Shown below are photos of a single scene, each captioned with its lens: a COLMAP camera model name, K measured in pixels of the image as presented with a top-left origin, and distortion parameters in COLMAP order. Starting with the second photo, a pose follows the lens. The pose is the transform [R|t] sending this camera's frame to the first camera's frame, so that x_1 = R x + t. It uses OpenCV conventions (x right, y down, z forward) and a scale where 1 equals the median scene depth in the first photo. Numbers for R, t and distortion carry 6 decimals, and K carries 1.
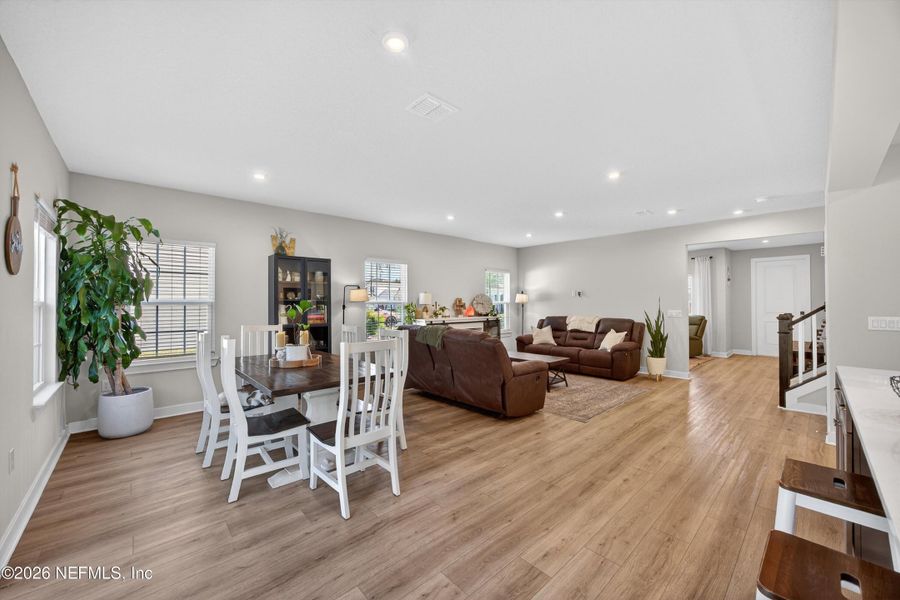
lens RADIAL K [[348.8, 0, 450.0], [0, 348.8, 300.0], [0, 0, 1]] dist [-0.035891, 0.013606]
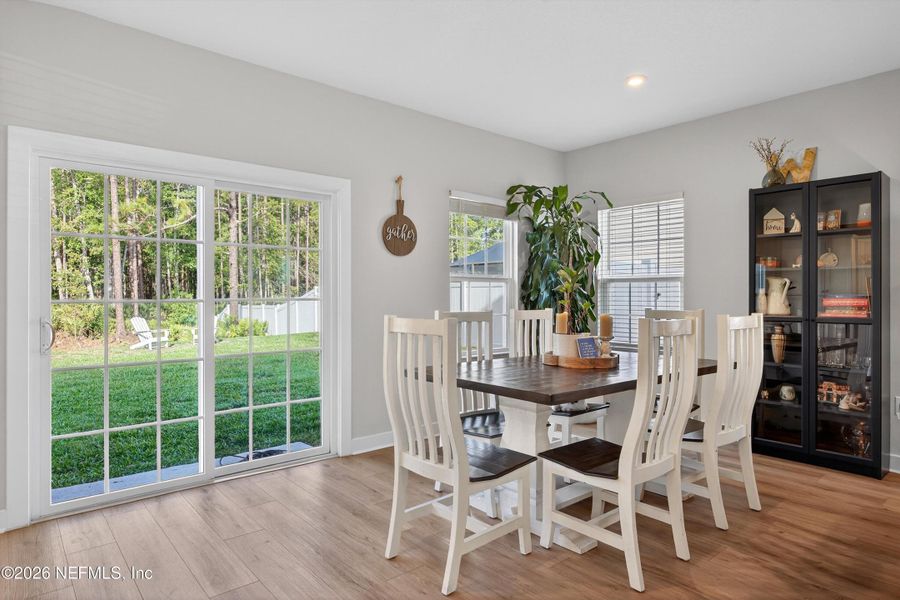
lens RADIAL K [[526.7, 0, 449.8], [0, 526.7, 305.7], [0, 0, 1]] dist [-0.000415, -0.000141]
pose [[-0.034653, 0.019842, -0.999202, 0.272882], [0.006074, 0.999789, 0.019643, 0.028475], [0.999381, -0.005389, -0.034766, 0.396832]]
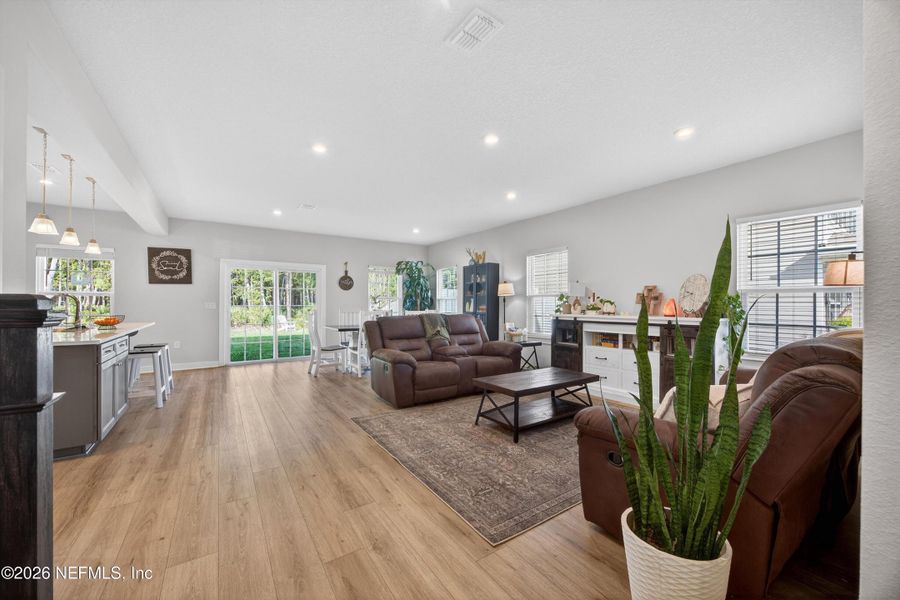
lens RADIAL K [[348.8, 0, 450.0], [0, 348.8, 300.0], [0, 0, 1]] dist [-0.035891, 0.013606]
pose [[-0.149812, -0.011860, -0.988643, 0.776085], [0.005042, 0.999906, -0.012760, 0.030519], [0.988702, -0.006896, -0.149738, 0.860054]]
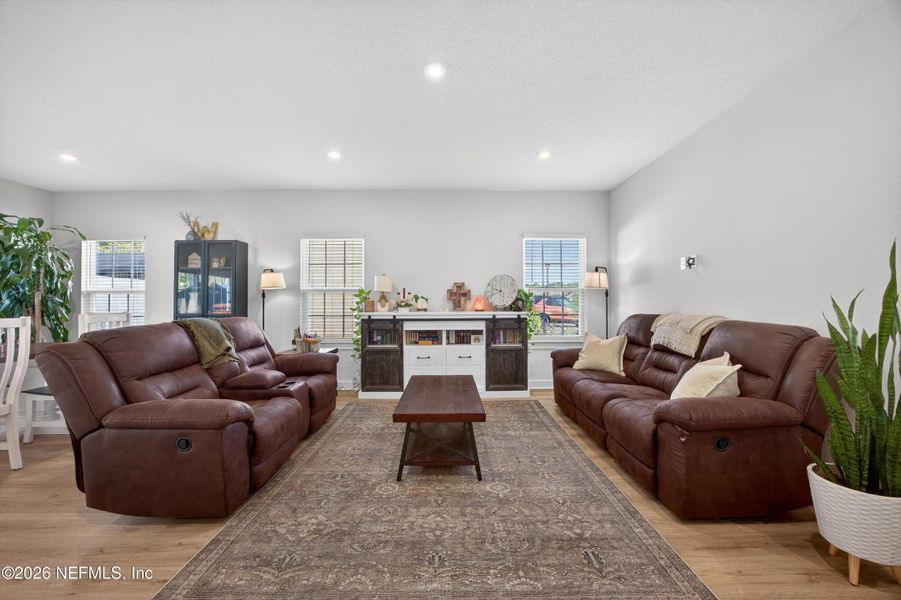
lens RADIAL K [[349.2, 0, 450.5], [0, 349.2, 300.0], [0, 0, 1]] dist [-0.035891, 0.013606]
pose [[0.741602, -0.005451, -0.670818, 0.515128], [0.008857, 0.999959, 0.001667, 0.030119], [0.670782, -0.007178, 0.741620, 0.588999]]
